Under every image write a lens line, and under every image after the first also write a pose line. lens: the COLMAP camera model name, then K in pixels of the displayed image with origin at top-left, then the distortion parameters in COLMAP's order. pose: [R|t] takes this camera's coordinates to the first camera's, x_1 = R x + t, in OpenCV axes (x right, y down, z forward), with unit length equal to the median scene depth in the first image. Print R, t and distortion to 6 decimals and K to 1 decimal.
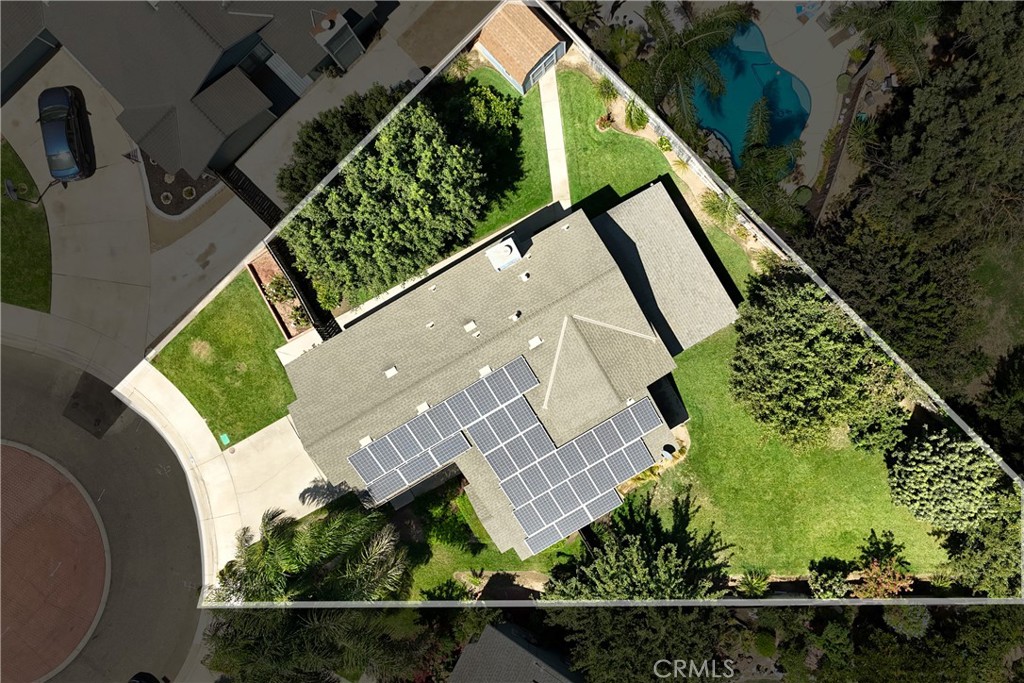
lens RADIAL K [[866.0, 0, 512.0], [0, 866.0, 341.5], [0, 0, 1]] dist [0.041139, -0.008748]
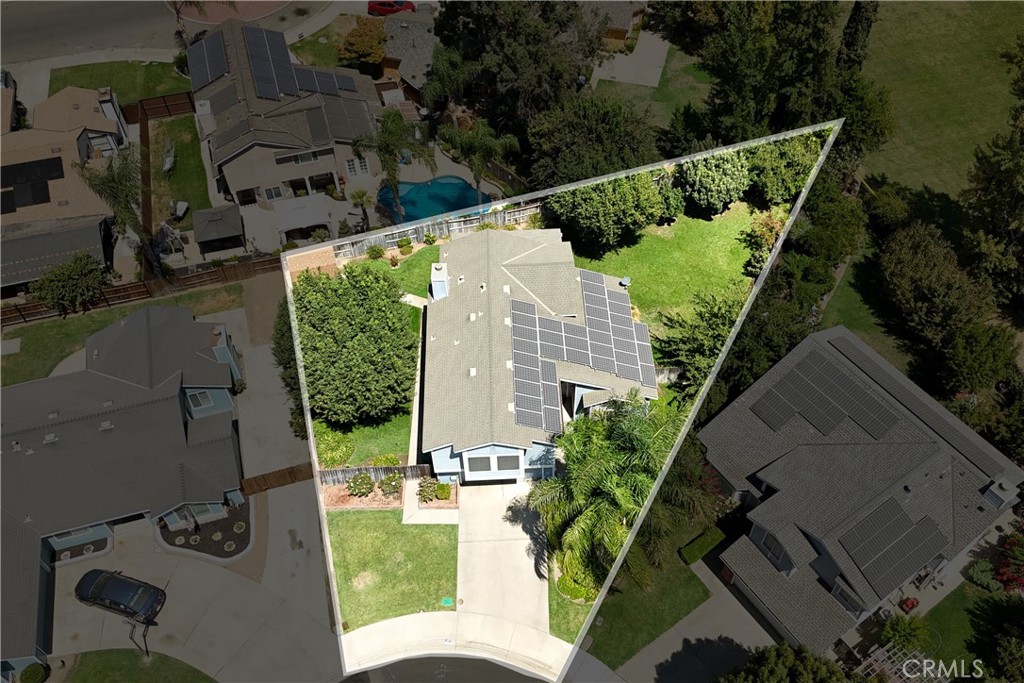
lens RADIAL K [[866.0, 0, 512.0], [0, 866.0, 341.5], [0, 0, 1]] dist [0.041139, -0.008748]
pose [[0.475259, -0.689207, 0.546921, -0.657377], [0.879823, 0.376746, -0.289781, 0.369997], [-0.006331, 0.618915, 0.785433, -0.012943]]
